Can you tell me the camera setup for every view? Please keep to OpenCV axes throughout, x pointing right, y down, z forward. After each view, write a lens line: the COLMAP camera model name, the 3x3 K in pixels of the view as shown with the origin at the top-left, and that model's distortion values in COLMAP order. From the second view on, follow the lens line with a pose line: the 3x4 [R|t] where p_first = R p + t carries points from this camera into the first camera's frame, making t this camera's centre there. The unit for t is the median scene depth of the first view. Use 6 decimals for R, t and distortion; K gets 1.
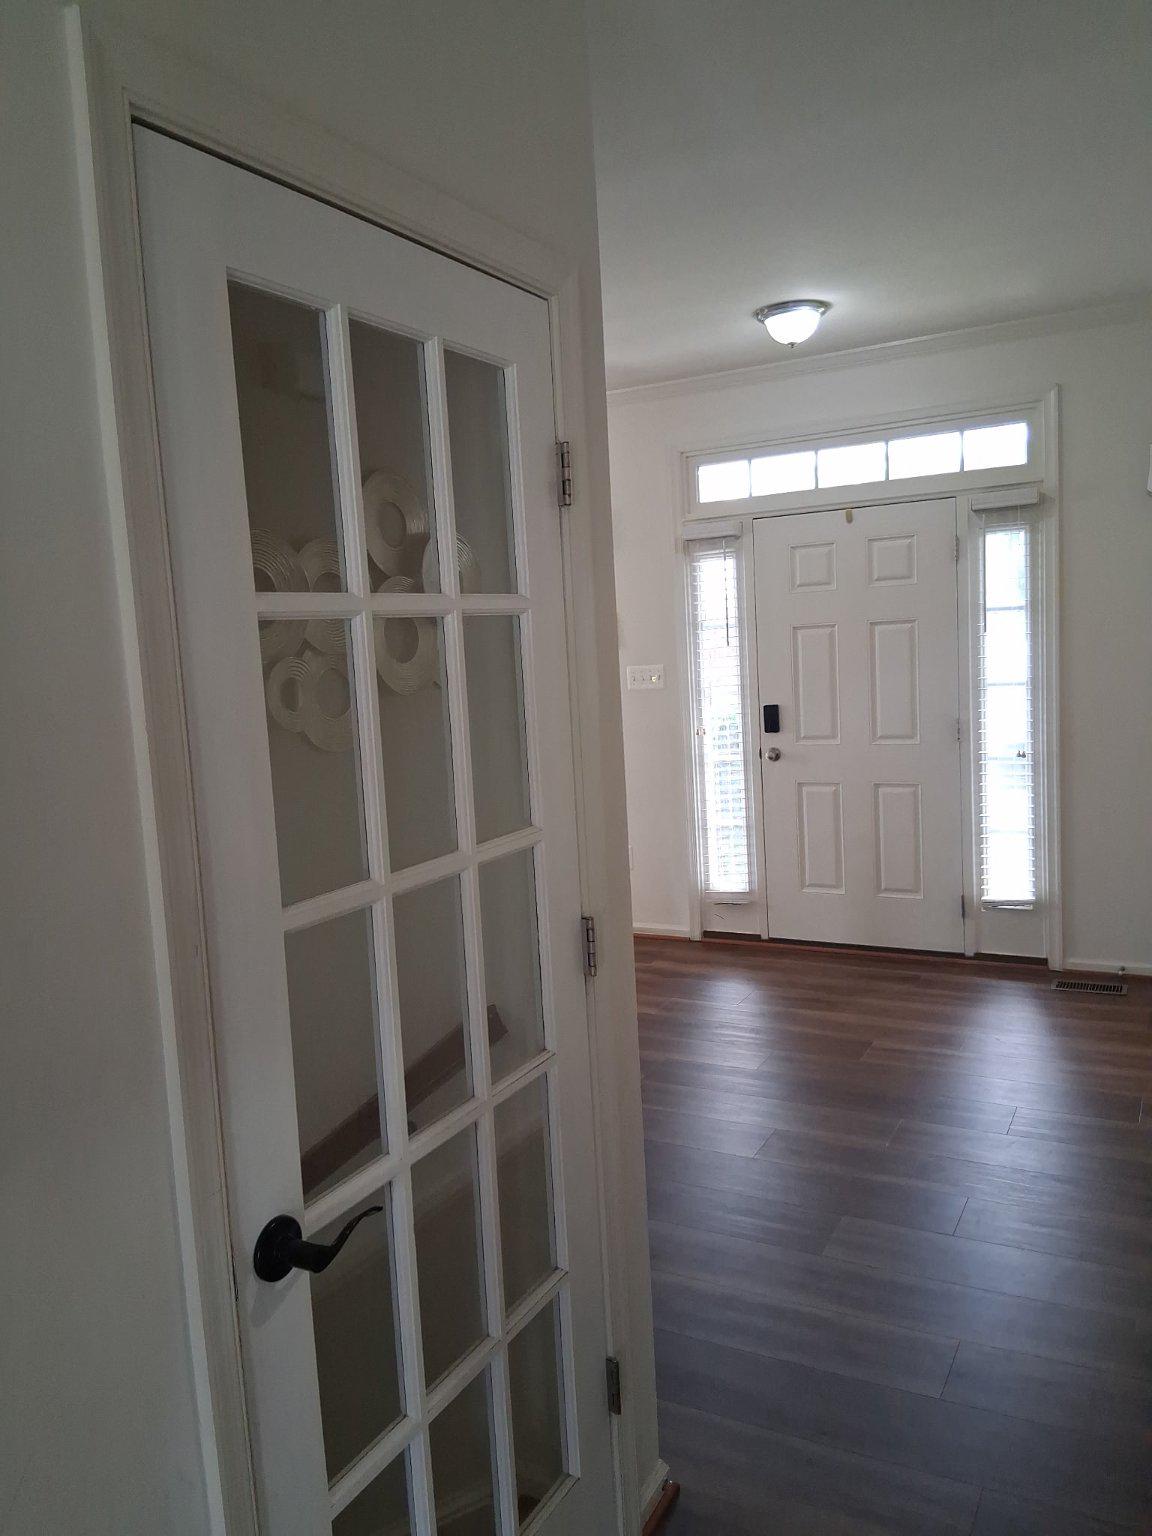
lens RADIAL K [[1154.5, 0, 576.0], [0, 1154.5, 768.0], [0, 0, 1]] dist [0.115695, -0.191818]
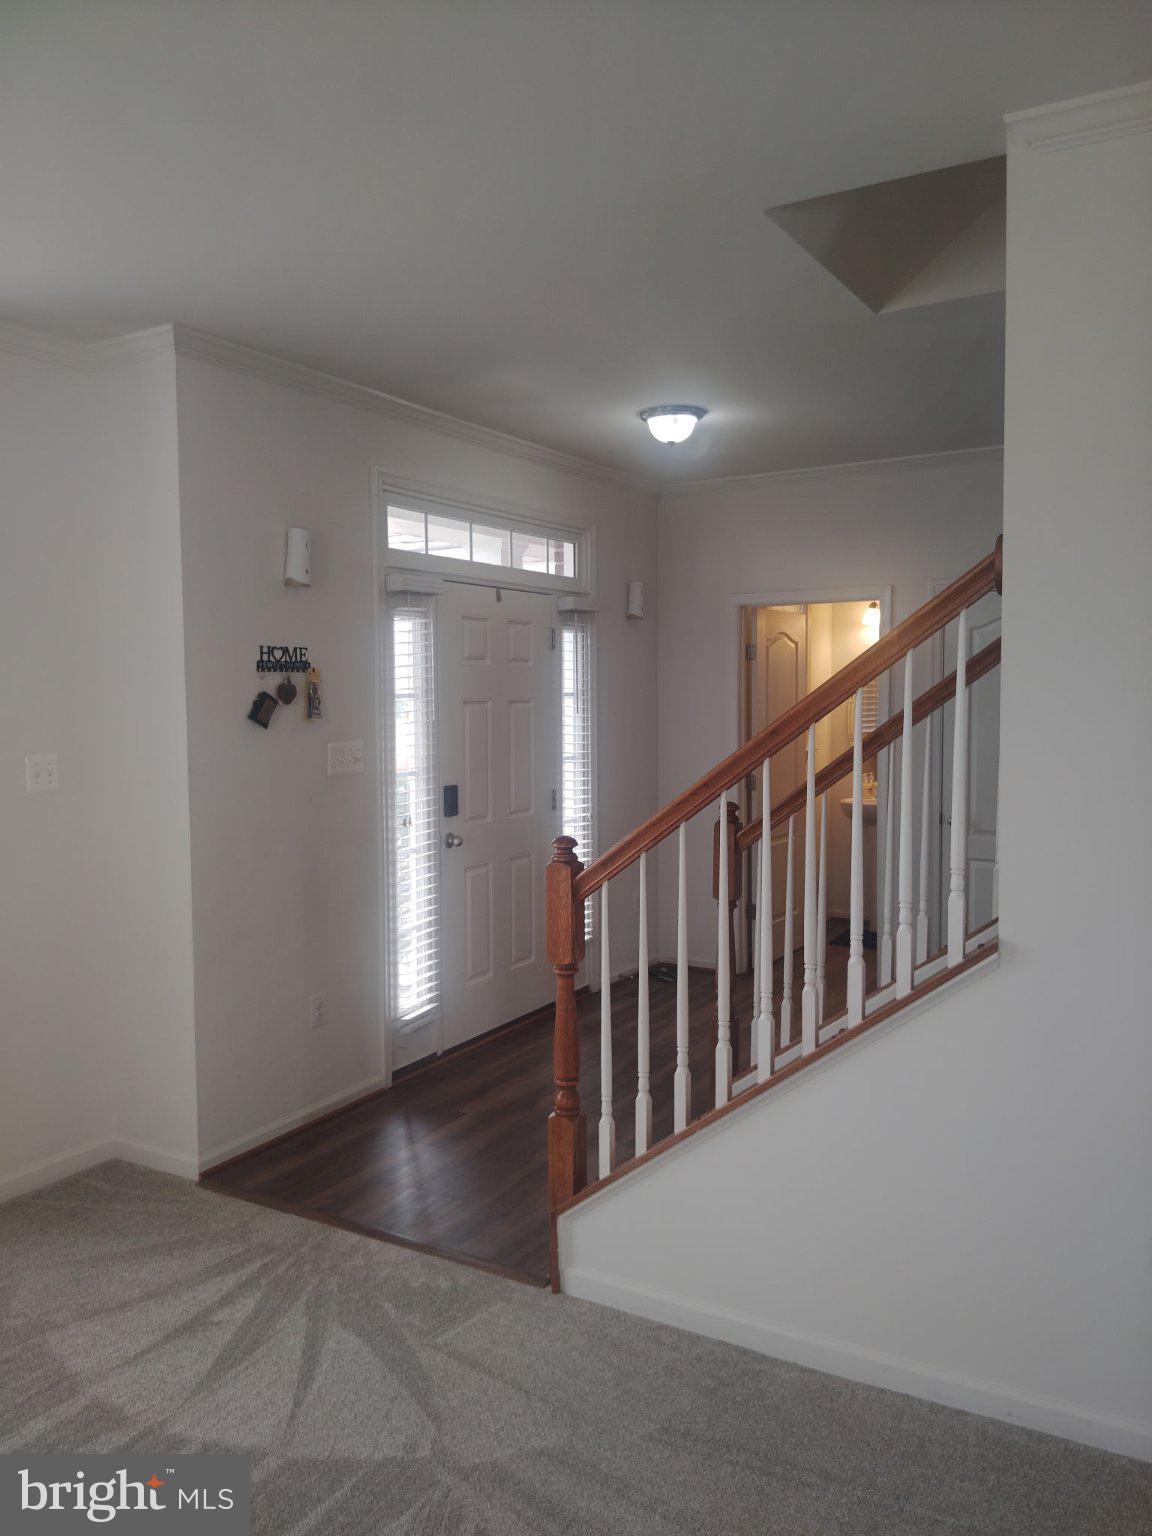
lens RADIAL K [[1154.5, 0, 576.0], [0, 1154.5, 768.0], [0, 0, 1]] dist [0.115695, -0.191818]
pose [[0.041614, -0.007938, 0.999102, -0.730759], [0.121090, 0.992637, 0.002843, -0.058975], [-0.991769, 0.120863, 0.042269, 0.864536]]
